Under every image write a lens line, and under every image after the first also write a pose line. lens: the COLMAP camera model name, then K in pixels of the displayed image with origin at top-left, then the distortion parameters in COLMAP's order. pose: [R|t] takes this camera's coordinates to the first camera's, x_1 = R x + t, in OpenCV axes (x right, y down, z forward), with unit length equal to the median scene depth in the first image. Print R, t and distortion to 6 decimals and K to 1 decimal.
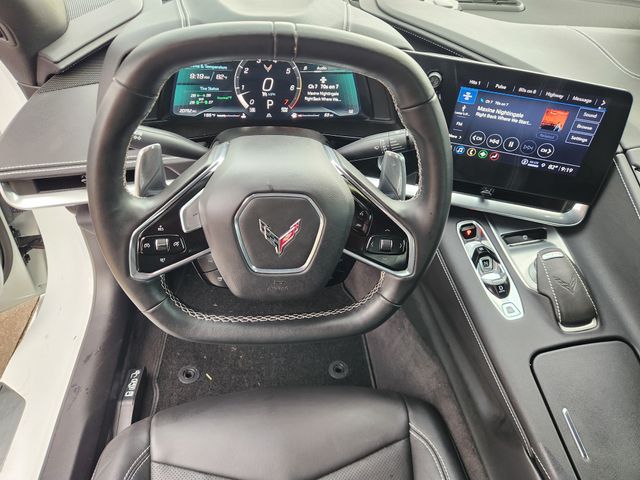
lens RADIAL K [[456.1, 0, 319.8], [0, 456.1, 194.8], [0, 0, 1]] dist [0.052464, -0.057241]
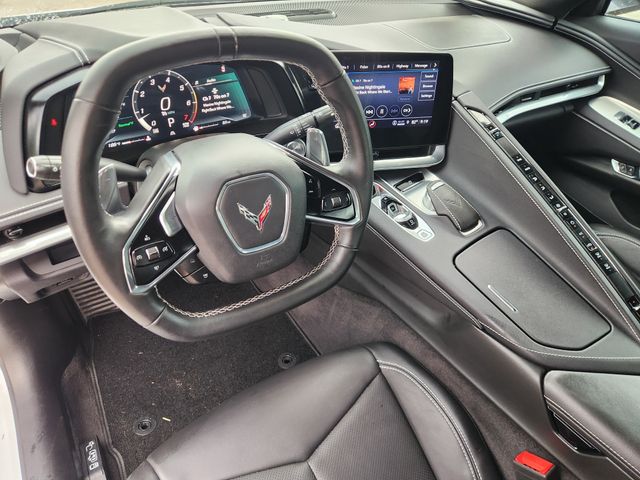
lens RADIAL K [[456.1, 0, 319.8], [0, 456.1, 194.8], [0, 0, 1]] dist [0.052464, -0.057241]
pose [[0.892427, -0.264529, 0.365512, -0.250401], [0.289031, 0.957232, -0.012923, 0.075122], [-0.346461, 0.117177, 0.930717, -0.069216]]
